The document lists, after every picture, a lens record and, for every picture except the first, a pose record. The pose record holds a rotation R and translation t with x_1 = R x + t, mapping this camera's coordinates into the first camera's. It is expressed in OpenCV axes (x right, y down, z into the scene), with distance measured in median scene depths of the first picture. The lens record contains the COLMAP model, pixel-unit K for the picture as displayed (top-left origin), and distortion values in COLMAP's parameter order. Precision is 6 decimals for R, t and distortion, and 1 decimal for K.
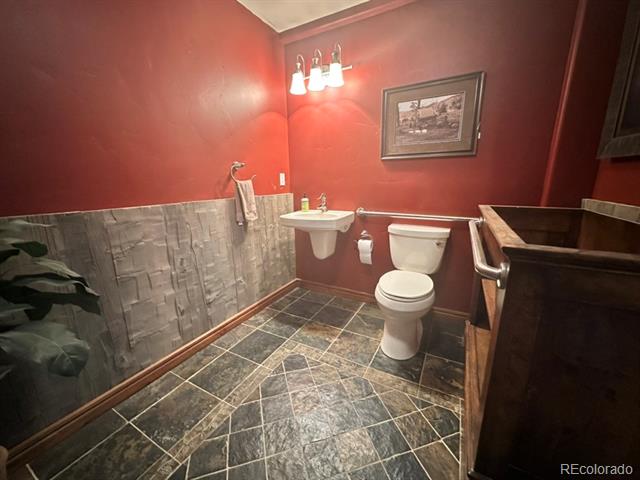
lens RADIAL K [[256.7, 0, 319.5], [0, 256.7, 239.0], [0, 0, 1]] dist [-0.001729, -0.000352]
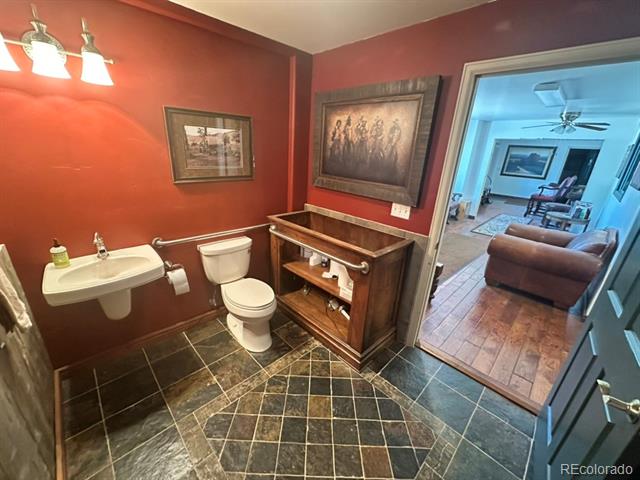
lens RADIAL K [[256.7, 0, 315.9], [0, 256.7, 242.1], [0, 0, 1]] dist [-0.001729, -0.000352]
pose [[0.297804, -0.302044, 0.905584, -0.548665], [0.173338, 0.949966, 0.259845, -0.287574], [-0.938758, 0.079589, 0.335259, 0.263466]]
